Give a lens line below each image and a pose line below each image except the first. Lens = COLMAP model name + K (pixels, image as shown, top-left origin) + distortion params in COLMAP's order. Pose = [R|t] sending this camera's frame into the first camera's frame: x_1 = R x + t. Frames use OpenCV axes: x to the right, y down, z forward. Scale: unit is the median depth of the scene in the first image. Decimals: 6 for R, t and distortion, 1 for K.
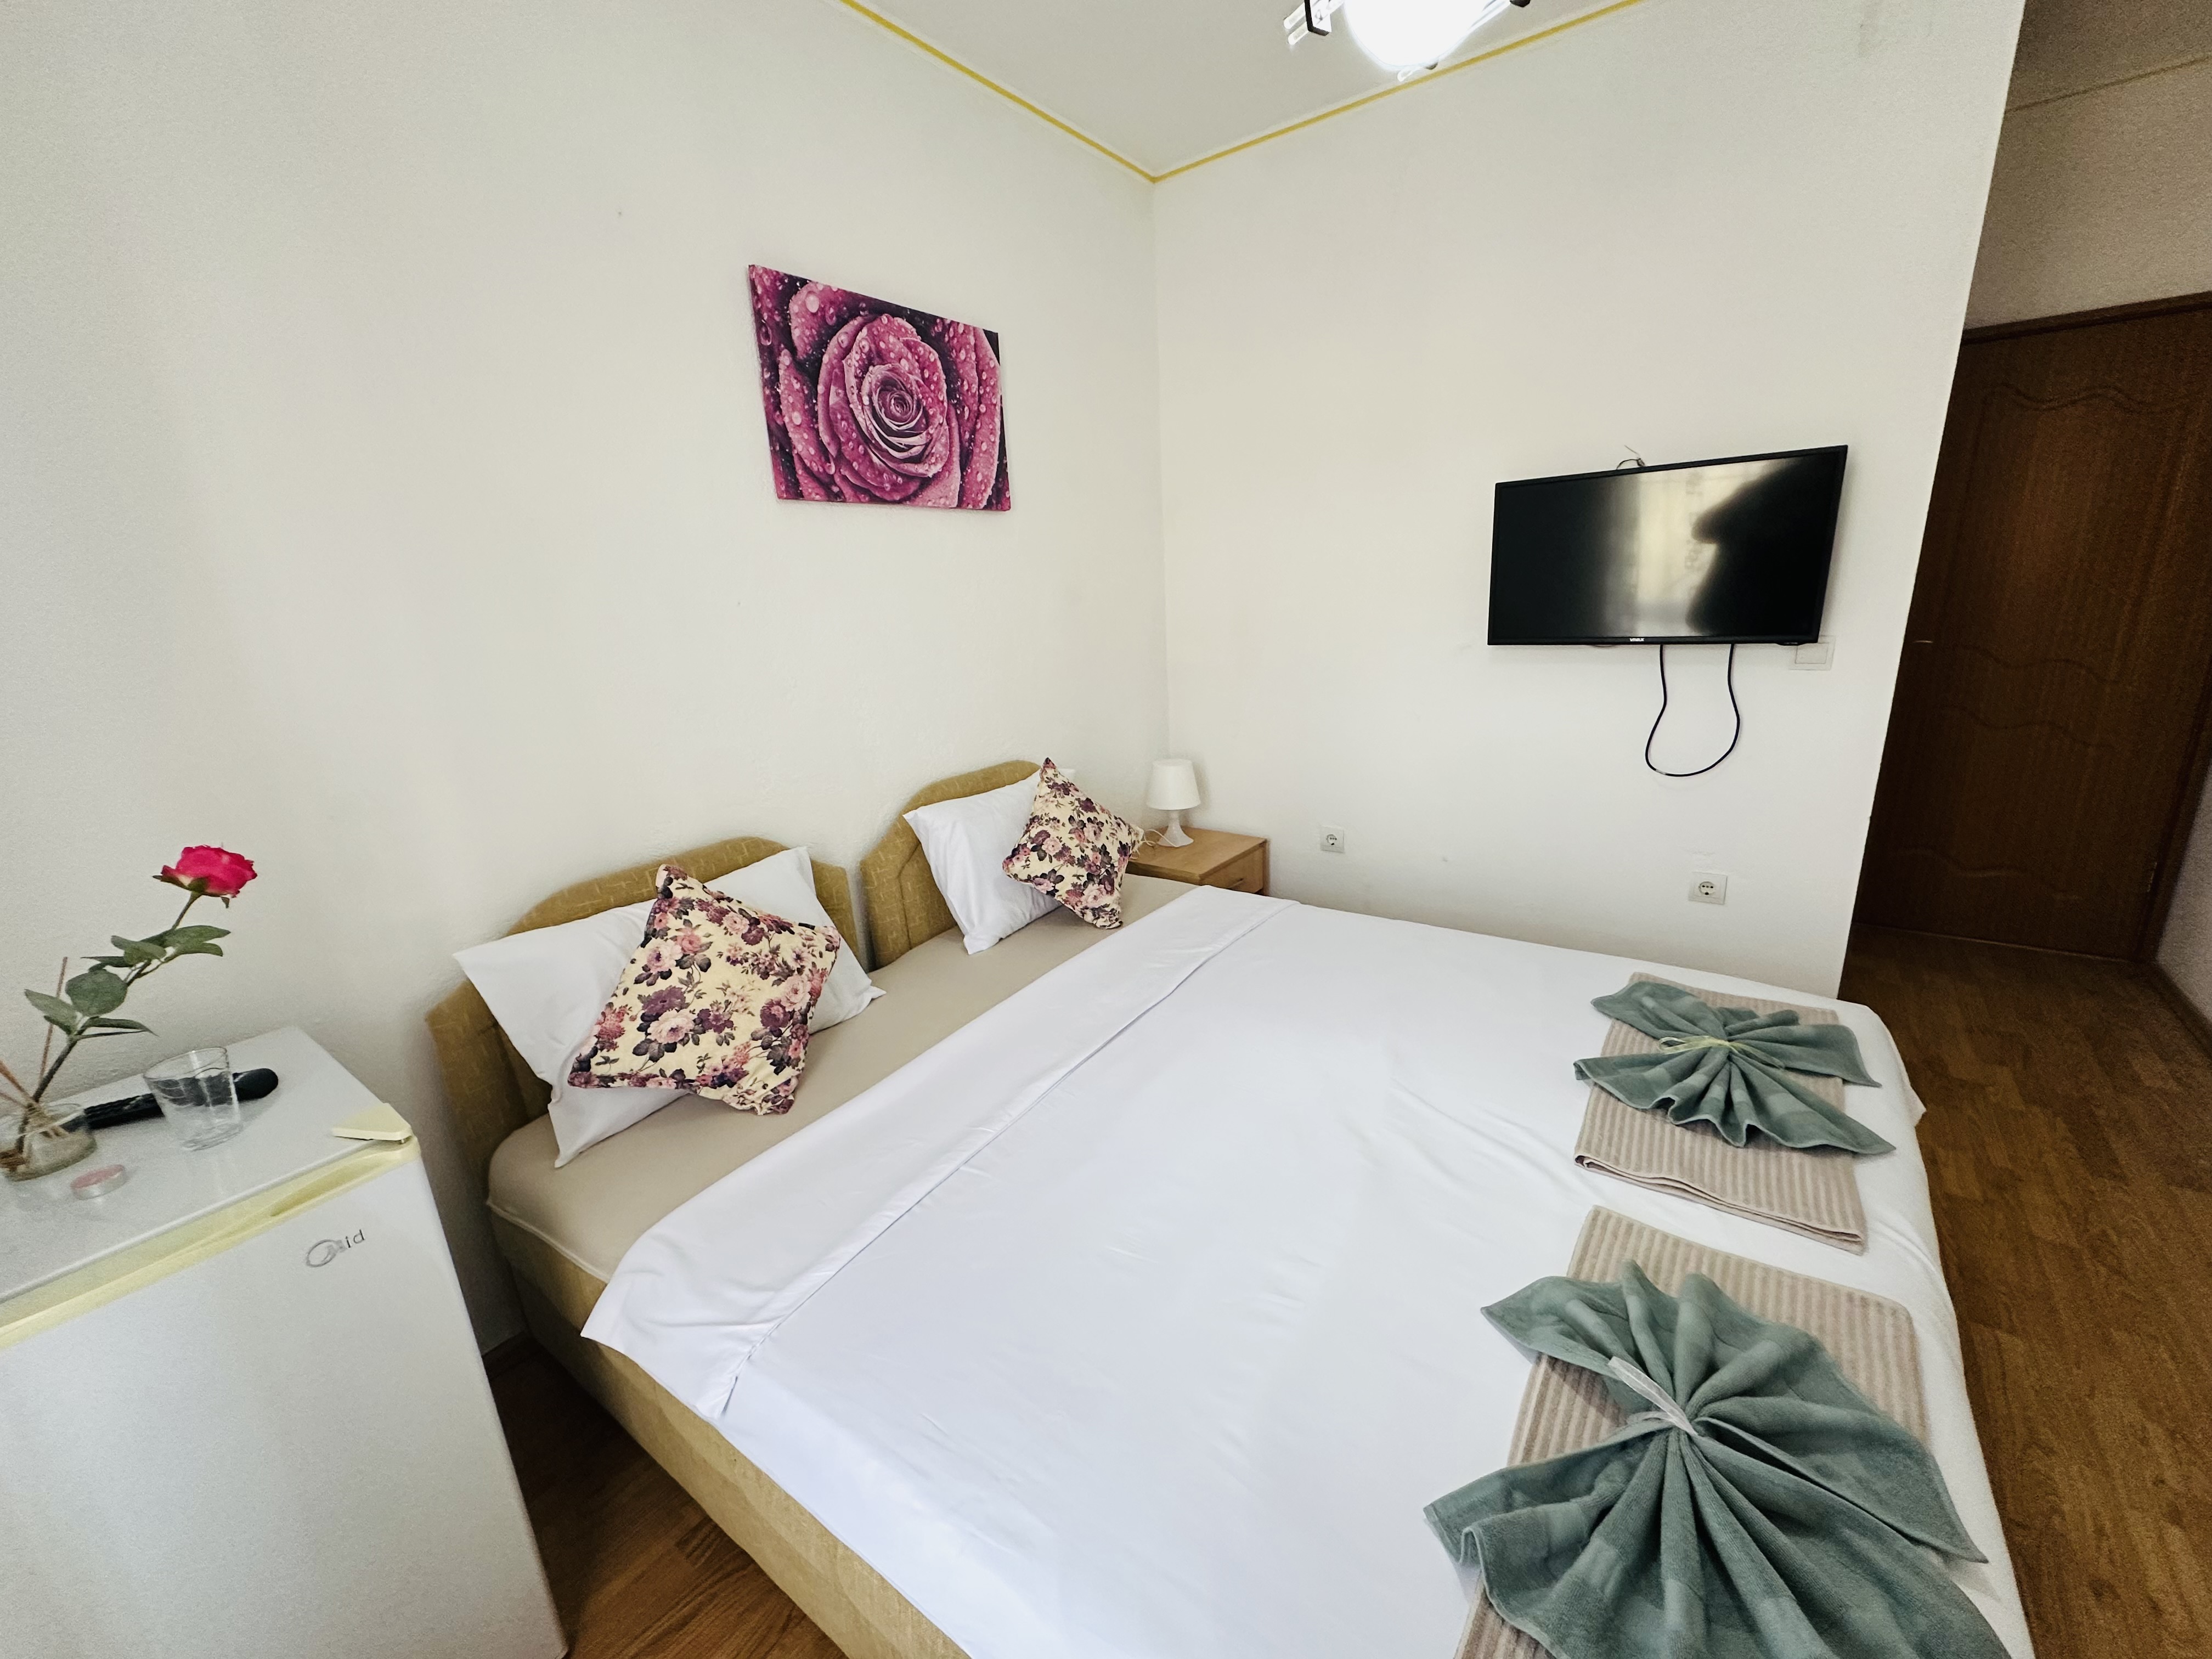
lens RADIAL K [[878.8, 0, 1099.1], [0, 878.8, 812.3], [0, 0, 1]] dist [0.000904, 0.000043]
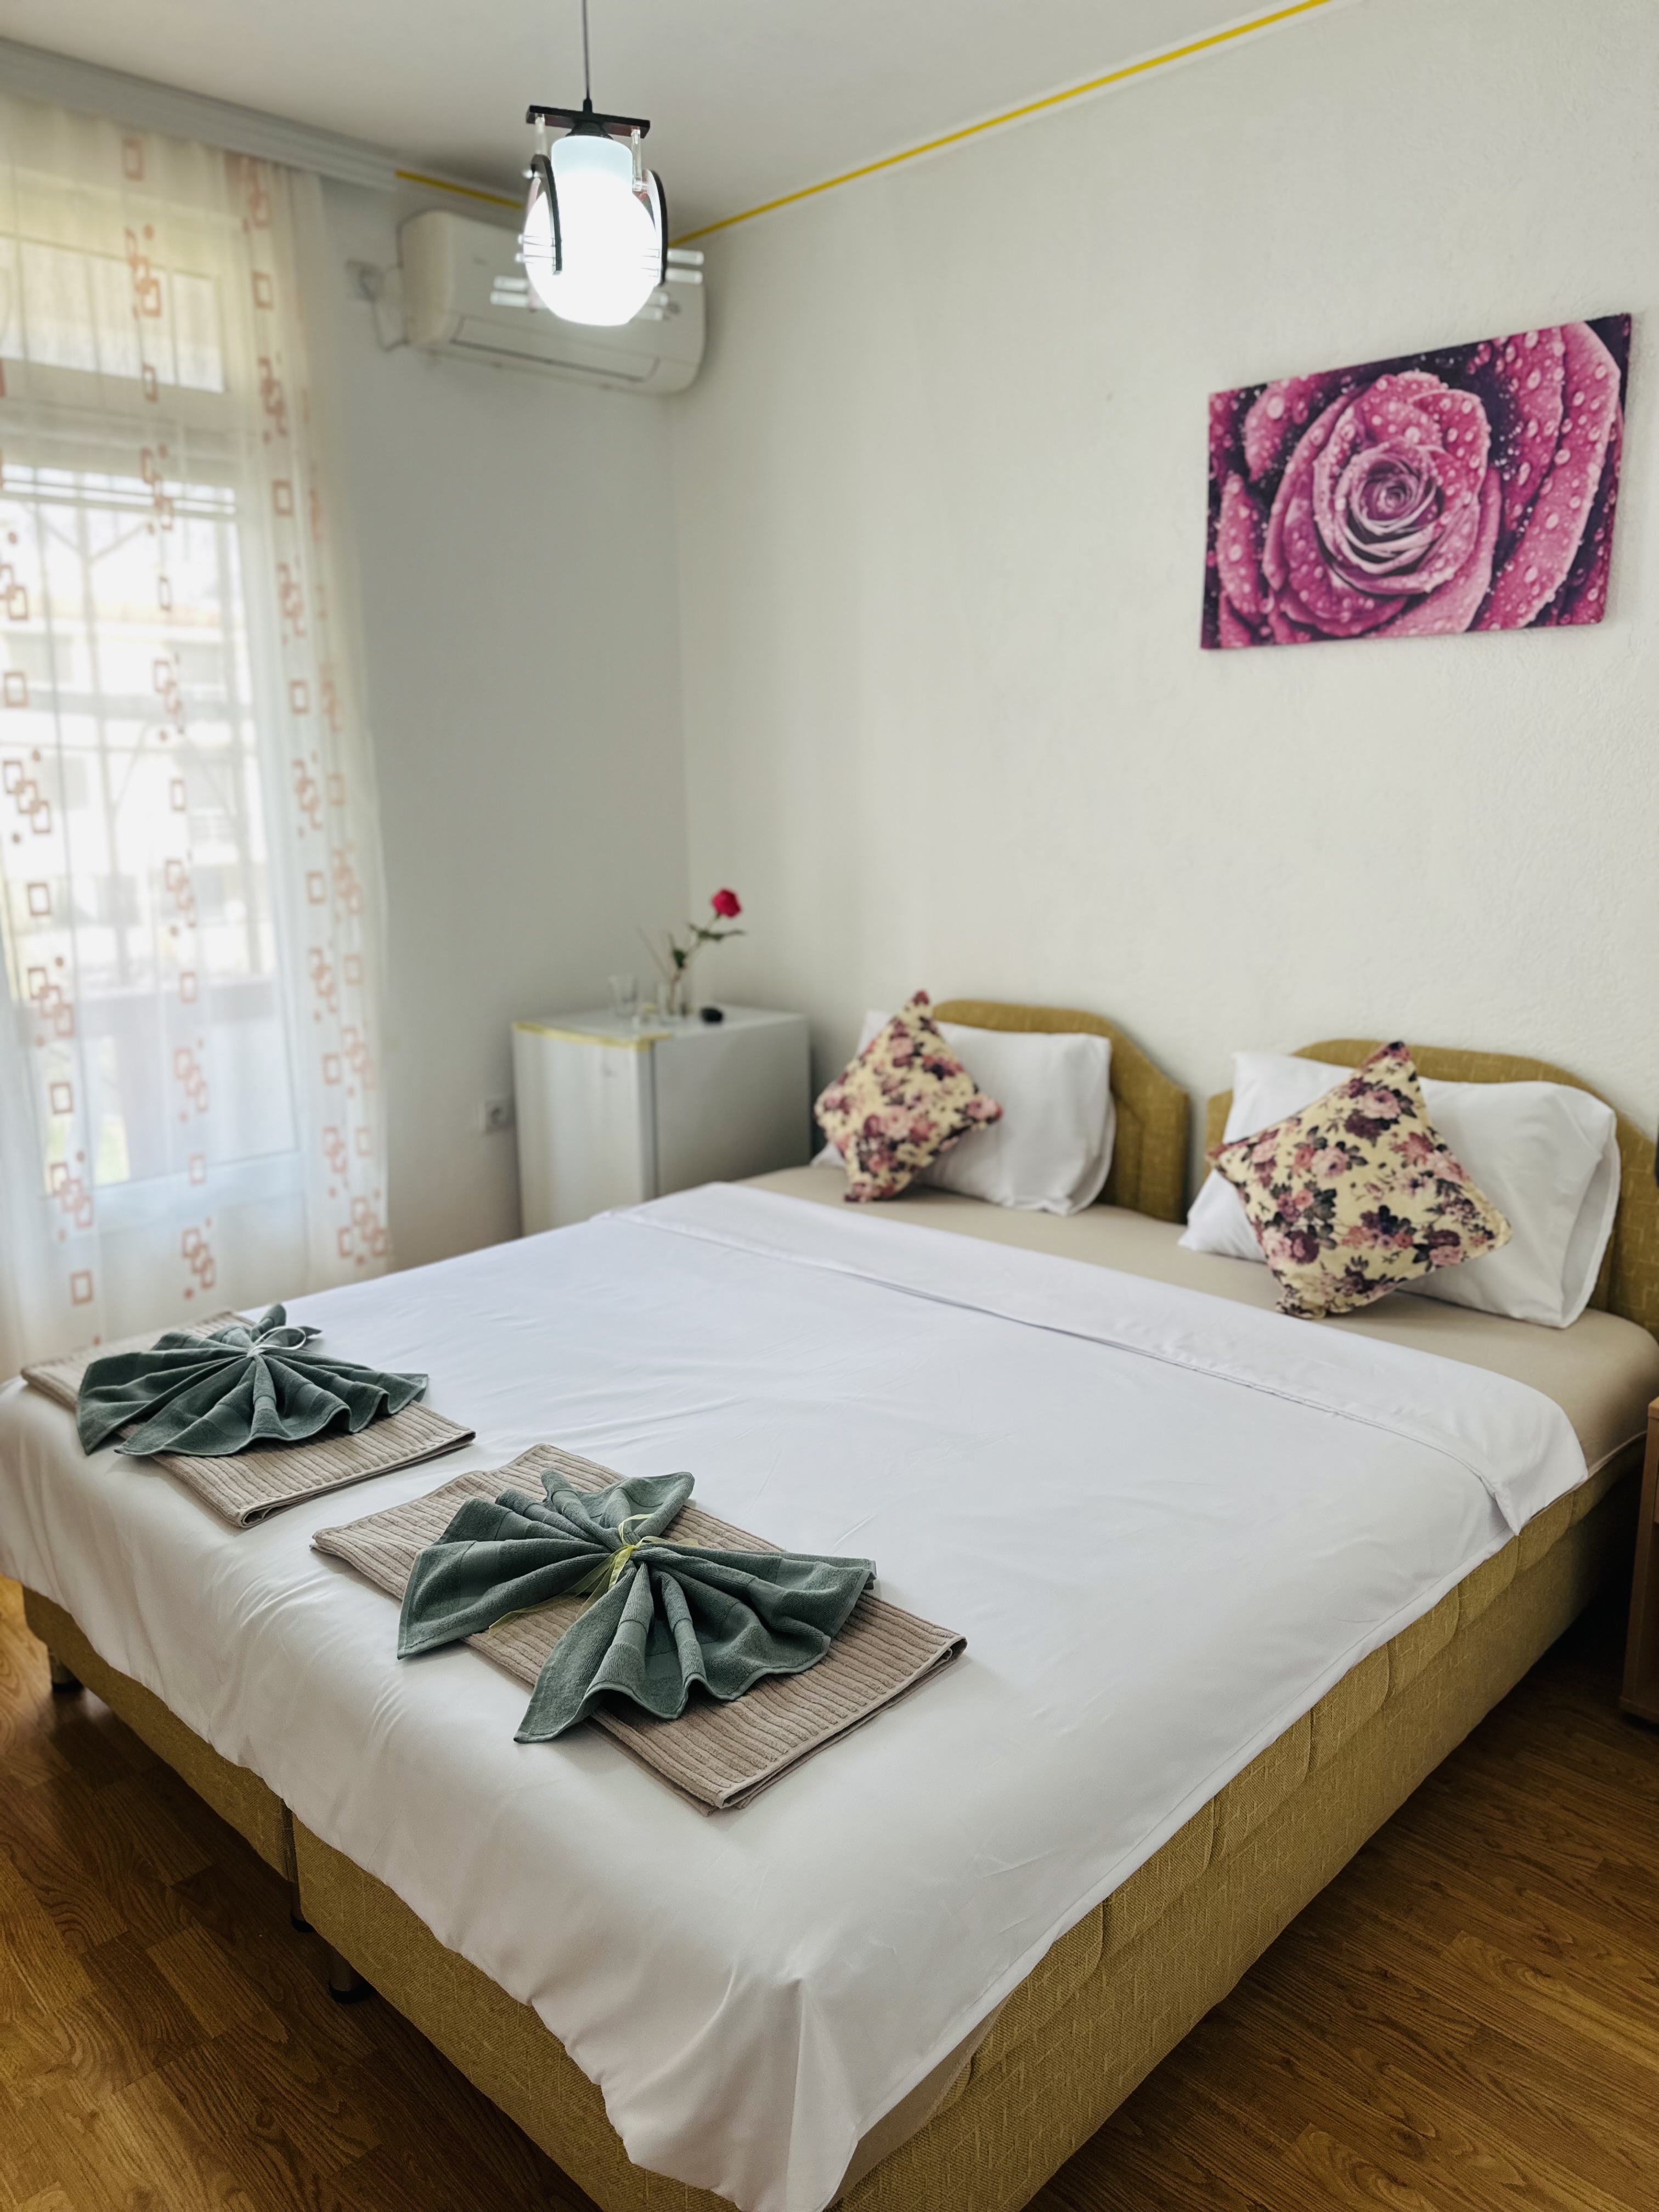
lens RADIAL K [[1652.3, 0, 829.5], [0, 1652.3, 1106.0], [0, 0, 1]] dist [-0.005968, -0.007425]
pose [[-0.153013, 0.261670, -0.952951, 1.260505], [-0.210999, 0.933419, 0.290187, -0.306525], [0.965436, 0.245474, -0.087613, 0.828175]]
